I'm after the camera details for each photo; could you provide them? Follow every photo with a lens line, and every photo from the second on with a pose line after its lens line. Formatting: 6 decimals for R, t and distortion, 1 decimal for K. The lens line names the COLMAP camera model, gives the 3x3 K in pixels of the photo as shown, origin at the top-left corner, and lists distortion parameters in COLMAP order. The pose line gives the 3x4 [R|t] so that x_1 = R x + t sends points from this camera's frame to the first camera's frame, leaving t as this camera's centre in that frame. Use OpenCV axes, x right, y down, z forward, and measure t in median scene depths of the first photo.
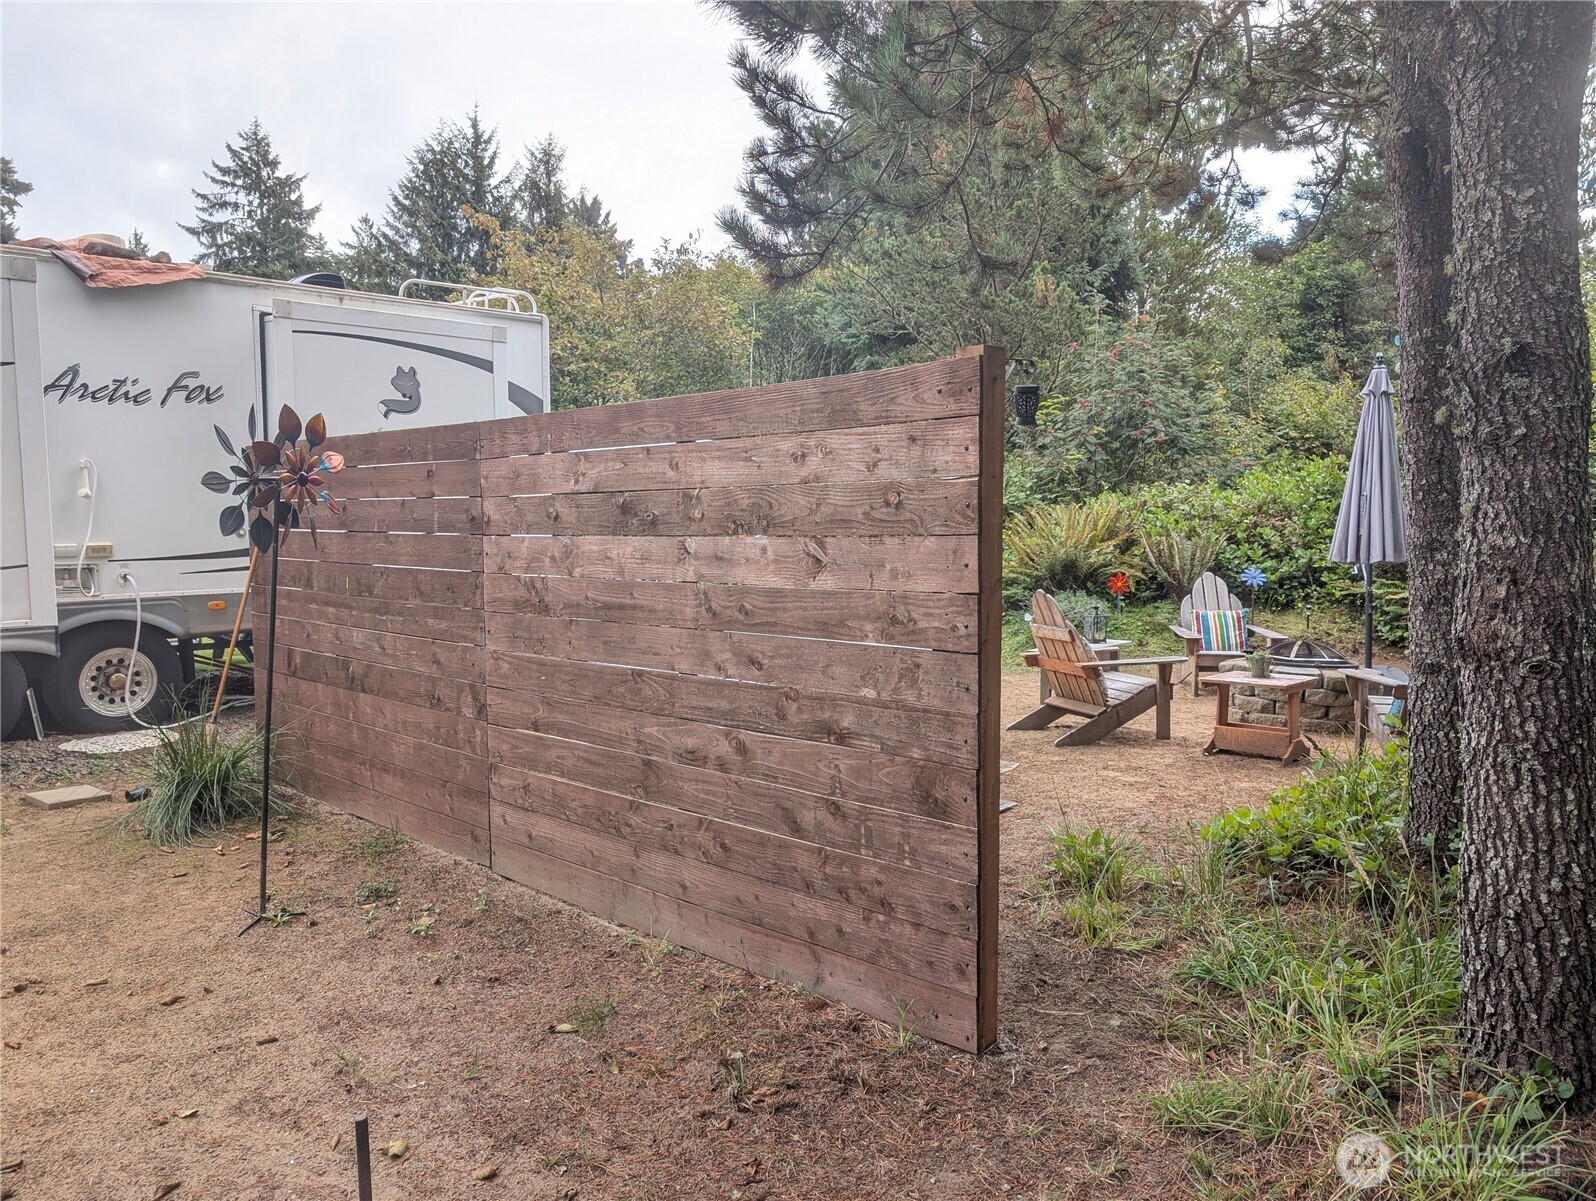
lens RADIAL K [[1136.4, 0, 789.2], [0, 1136.4, 602.2], [0, 0, 1]] dist [0.005093, 0.000736]
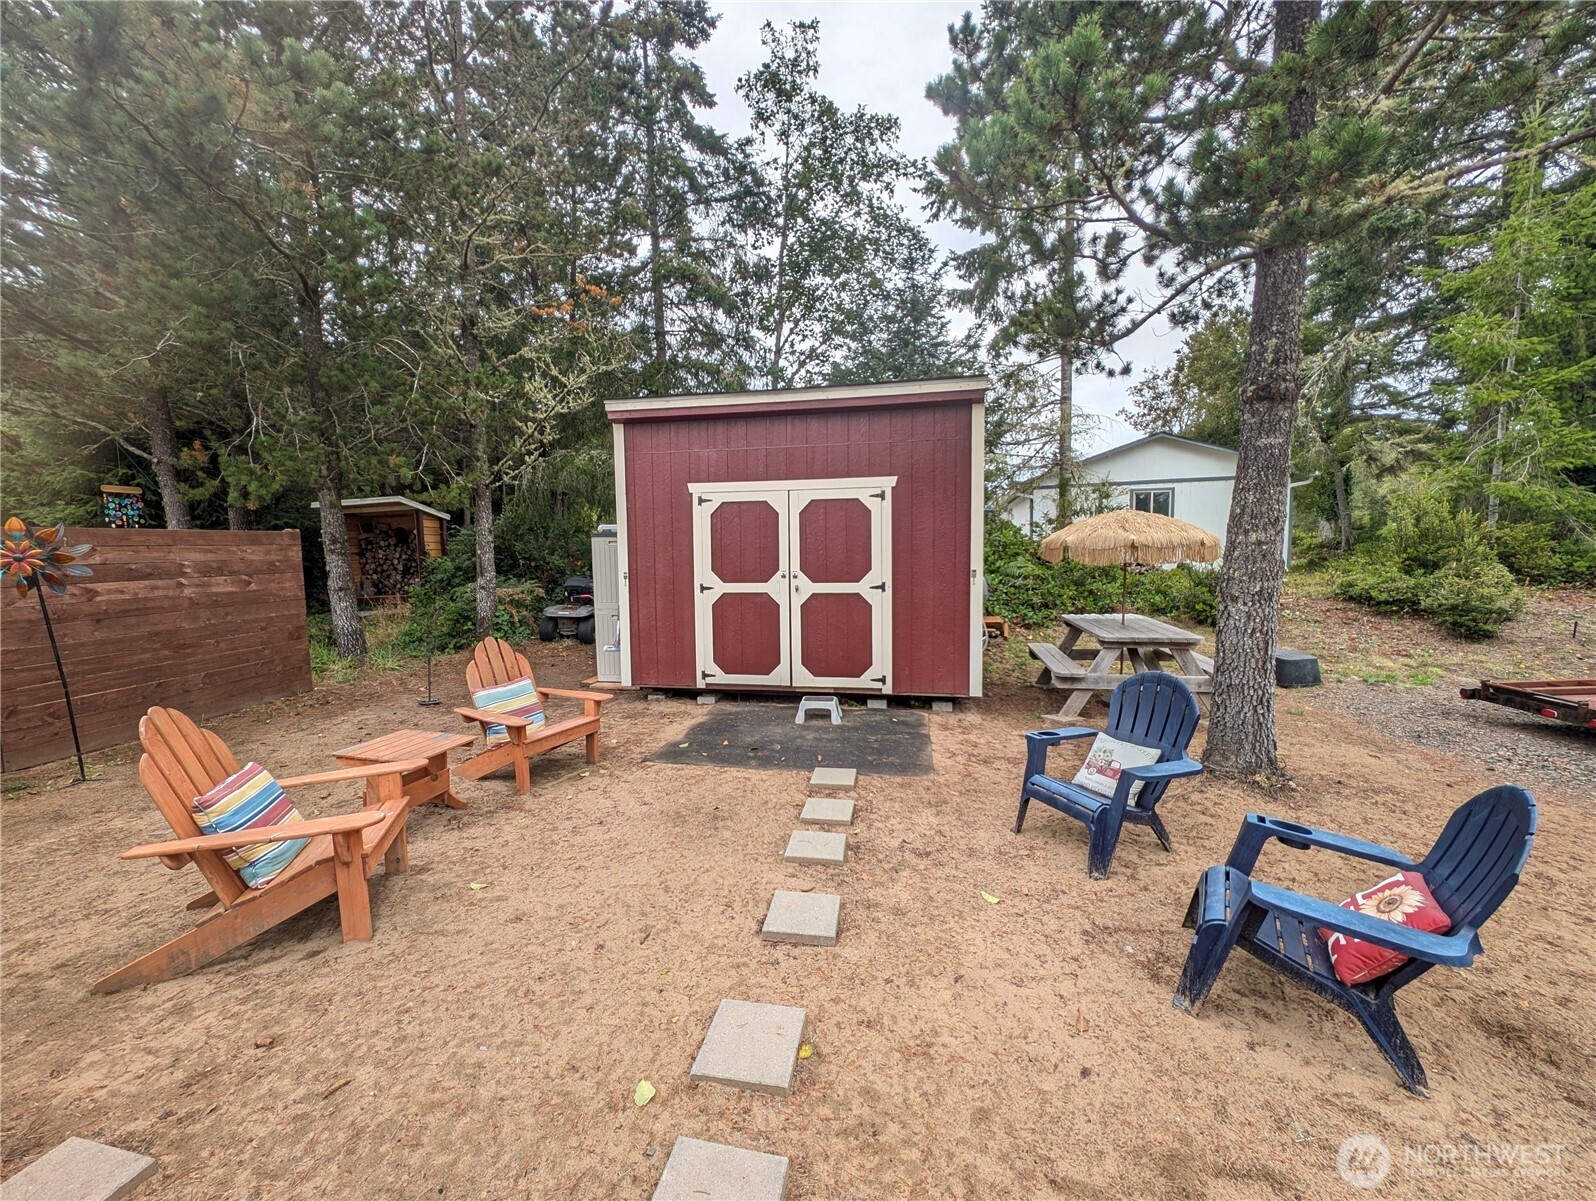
lens RADIAL K [[591.8, 0, 800.0], [0, 591.8, 599.6], [0, 0, 1]] dist [0.011717, -0.004951]
pose [[-0.584406, -0.054921, 0.809601, -1.194344], [0.082923, 0.988442, 0.126911, -0.035692], [-0.807213, 0.141302, -0.573097, 0.328959]]
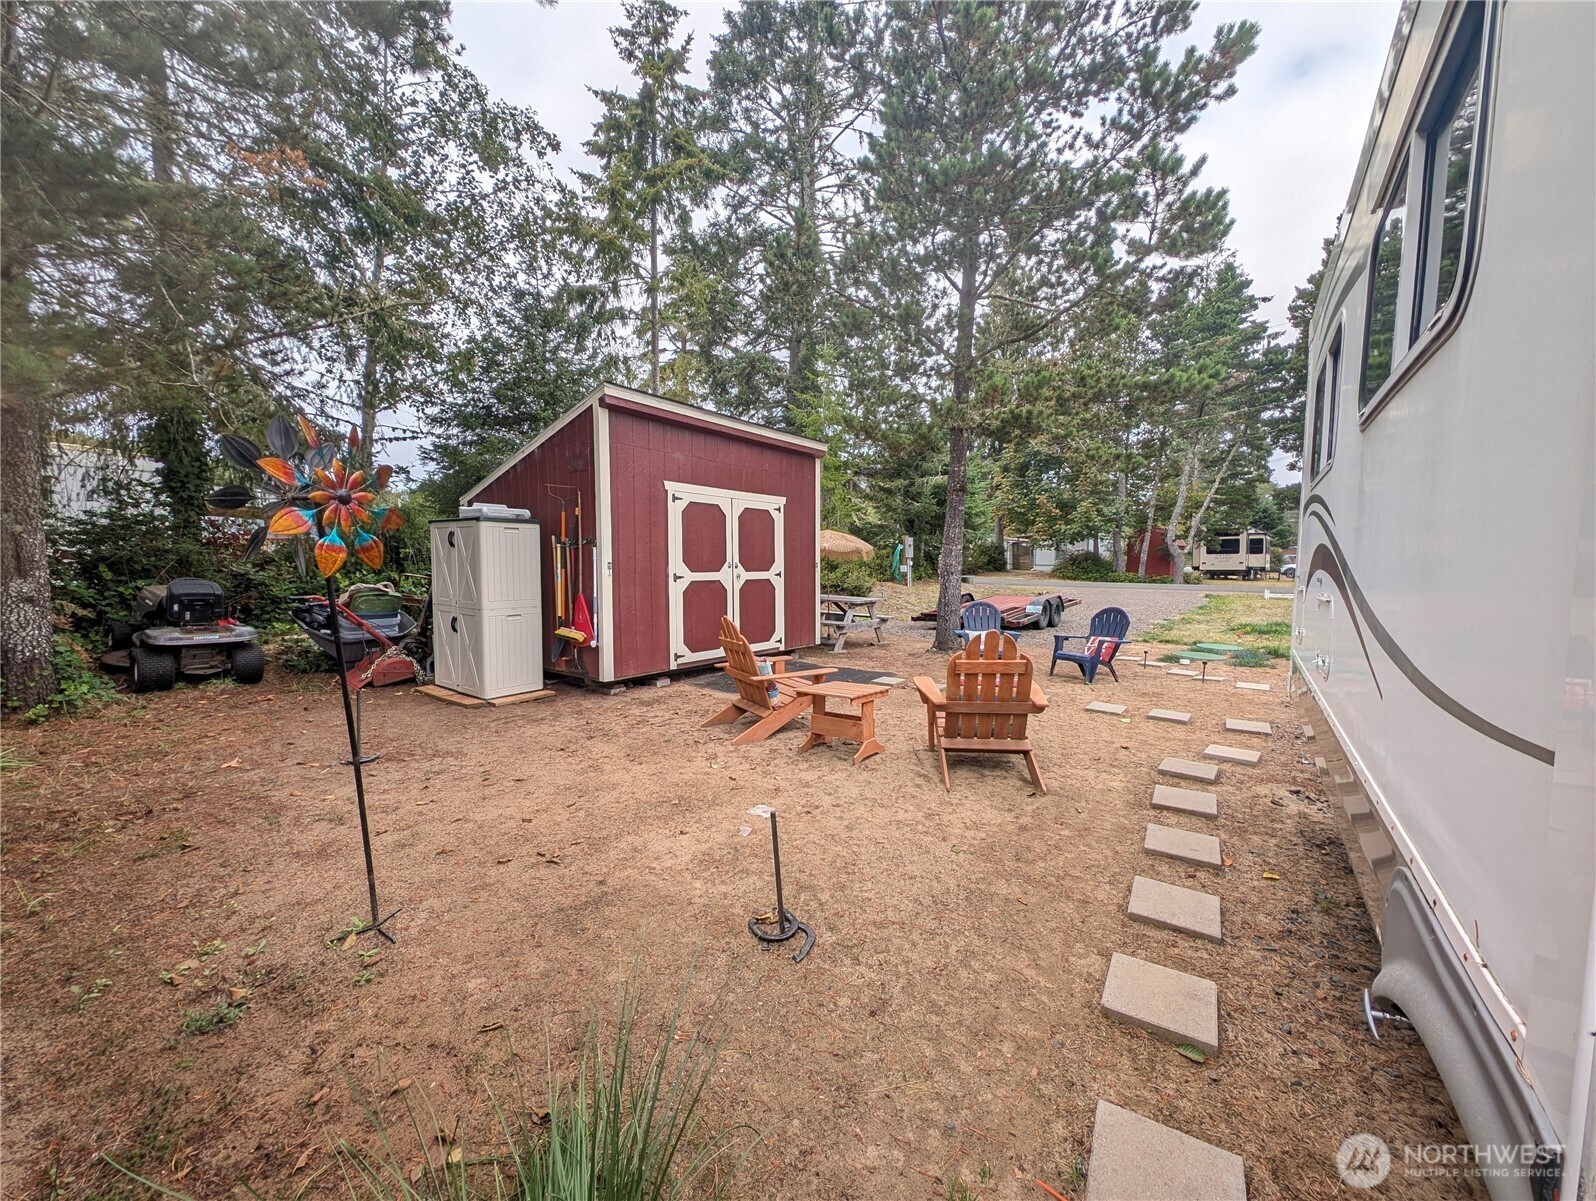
lens RADIAL K [[591.8, 0, 800.0], [0, 591.8, 599.6], [0, 0, 1]] dist [0.011717, -0.004951]
pose [[-0.990596, 0.008790, -0.136534, -0.459890], [-0.011386, 0.989177, 0.146288, -0.060823], [0.136342, 0.146467, -0.979775, 0.923784]]
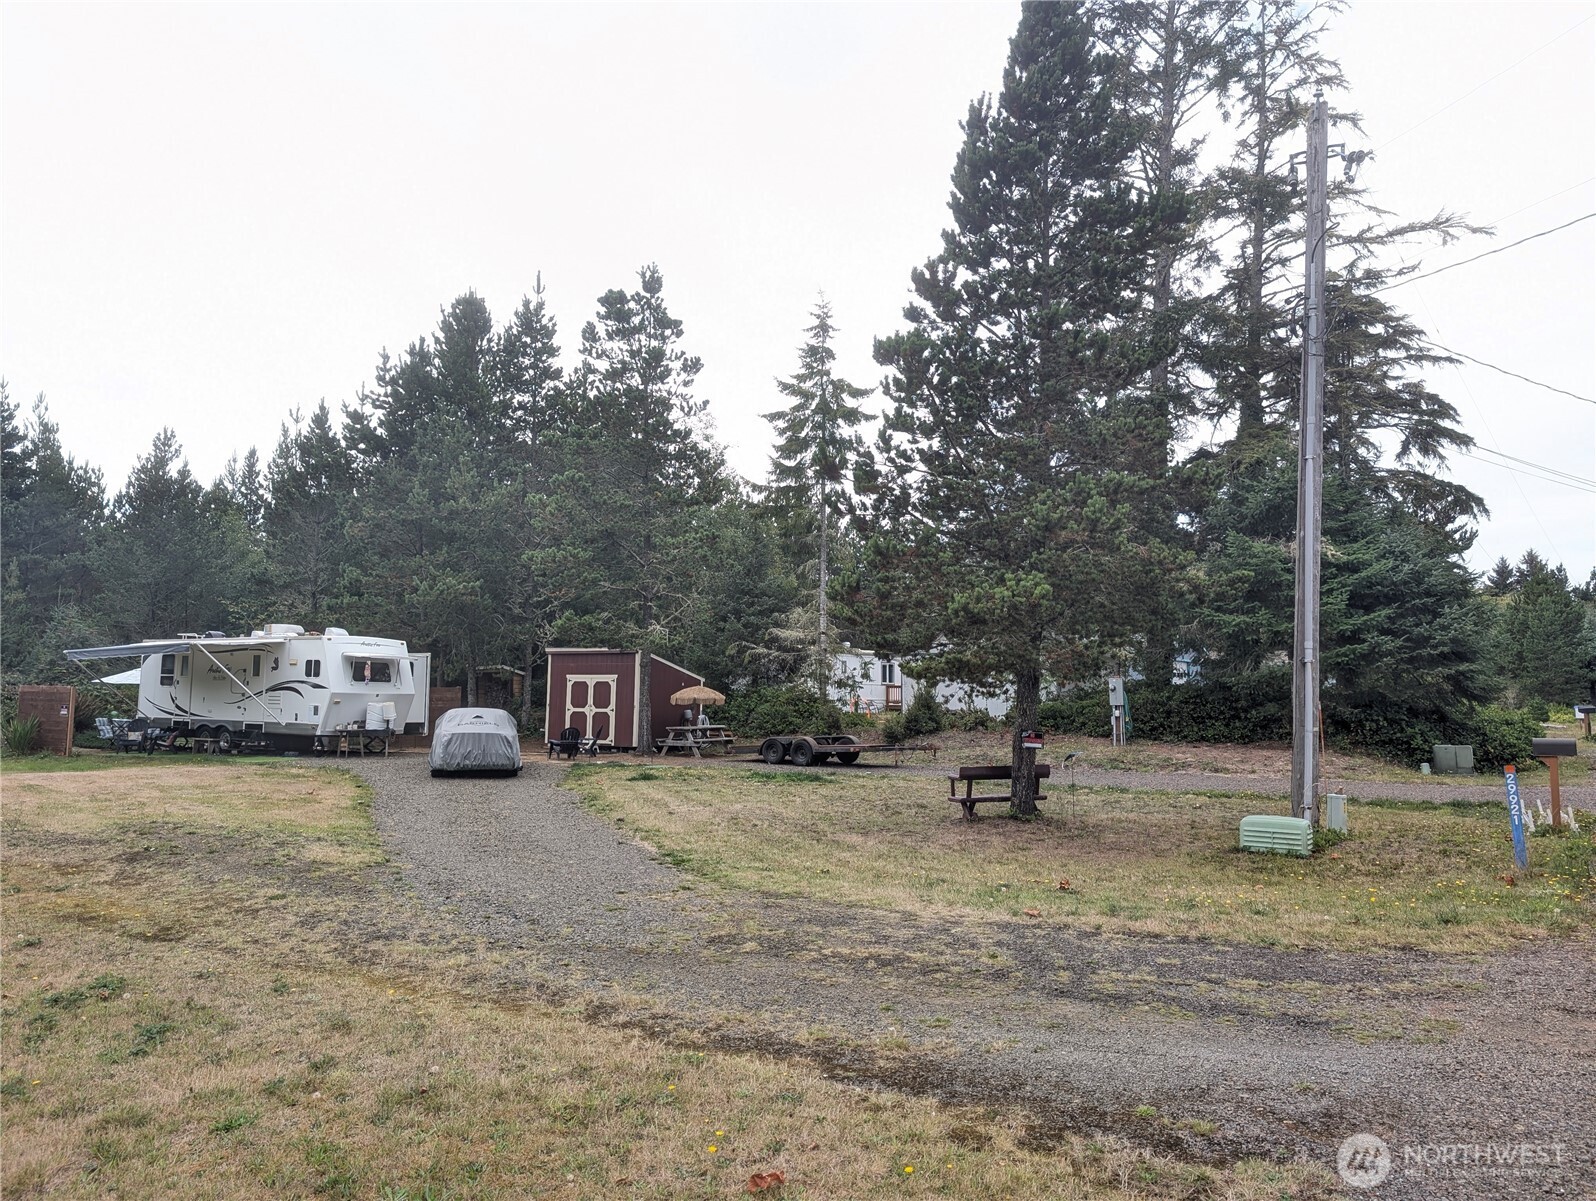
lens RADIAL K [[1141.4, 0, 809.8], [0, 1141.4, 593.6], [0, 0, 1]] dist [0.041671, -0.047323]
pose [[-0.227413, 0.084540, 0.970122, -5.675646], [0.073045, 0.994899, -0.069576, -0.033433], [-0.971055, 0.055040, -0.232428, 0.048404]]
